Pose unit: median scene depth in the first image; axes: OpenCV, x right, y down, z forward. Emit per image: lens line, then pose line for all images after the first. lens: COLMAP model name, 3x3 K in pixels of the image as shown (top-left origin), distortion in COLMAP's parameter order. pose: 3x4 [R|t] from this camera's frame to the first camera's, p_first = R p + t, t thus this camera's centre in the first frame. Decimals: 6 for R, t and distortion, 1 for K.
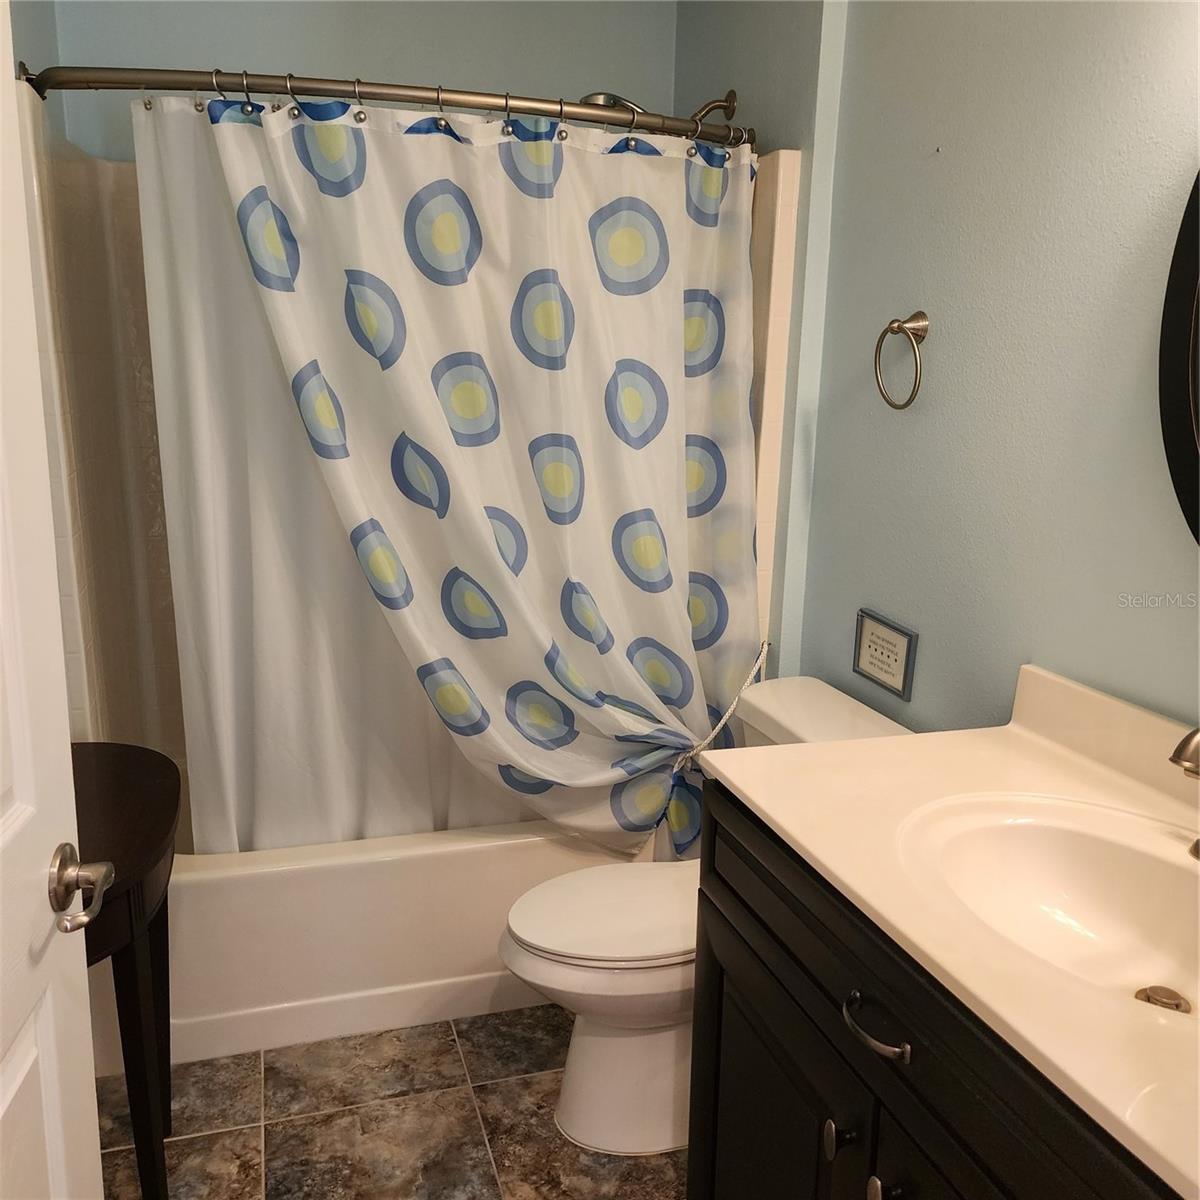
lens RADIAL K [[1069.2, 0, 591.1], [0, 1069.2, 596.6], [0, 0, 1]] dist [0.073584, -0.072800]
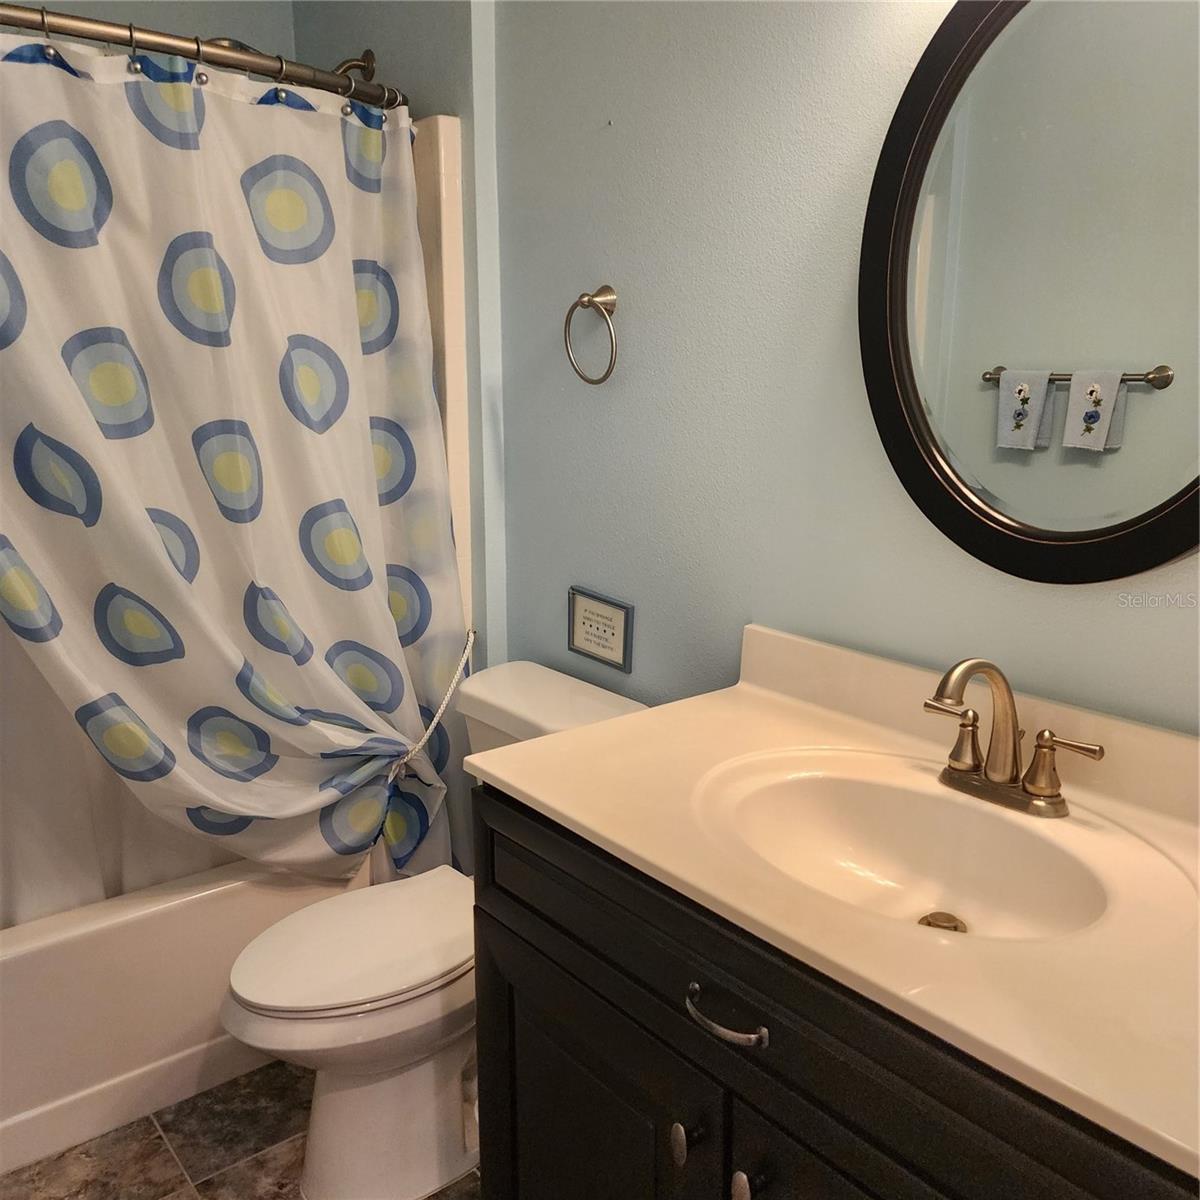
lens RADIAL K [[1069.2, 0, 589.5], [0, 1069.2, 579.6], [0, 0, 1]] dist [0.073584, -0.072800]
pose [[0.927782, -0.093769, 0.361148, -0.086810], [0.094812, 0.995384, 0.014873, -0.007885], [-0.360876, 0.020442, 0.932390, 0.074873]]
